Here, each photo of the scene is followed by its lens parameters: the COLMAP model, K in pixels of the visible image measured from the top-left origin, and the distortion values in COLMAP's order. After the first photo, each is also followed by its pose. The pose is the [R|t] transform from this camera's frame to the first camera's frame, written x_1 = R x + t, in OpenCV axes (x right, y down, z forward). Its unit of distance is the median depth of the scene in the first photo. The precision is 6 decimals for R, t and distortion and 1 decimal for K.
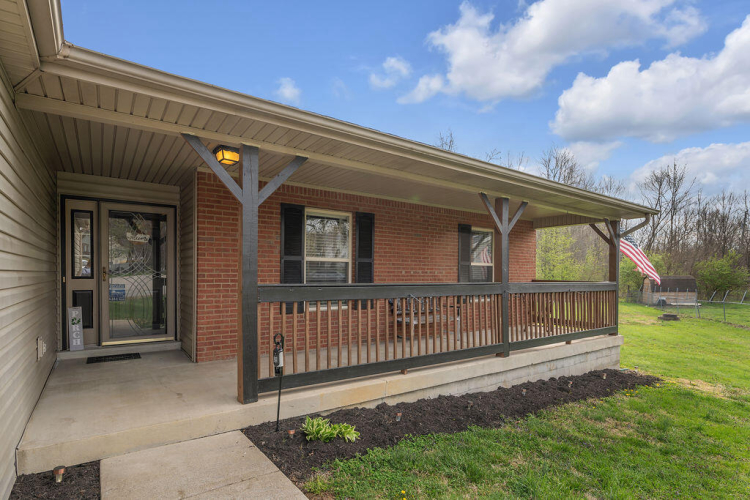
lens RADIAL K [[394.8, 0, 373.3], [0, 394.8, 279.5], [0, 0, 1]] dist [-0.002786, -0.000508]
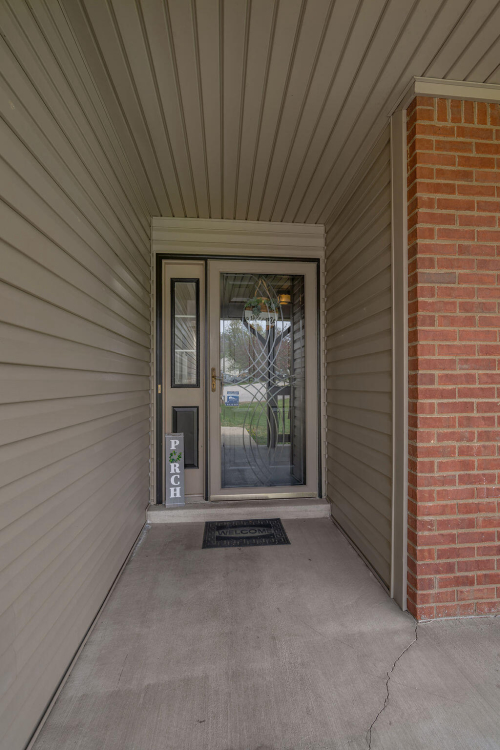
lens RADIAL K [[325.2, 0, 255.6], [0, 325.2, 360.9], [0, 0, 1]] dist [-0.002256, -0.000158]
pose [[0.874404, -0.042127, -0.483366, -0.400977], [0.004088, 0.996828, -0.079481, -0.002854], [0.485181, 0.067522, 0.871803, 0.620739]]
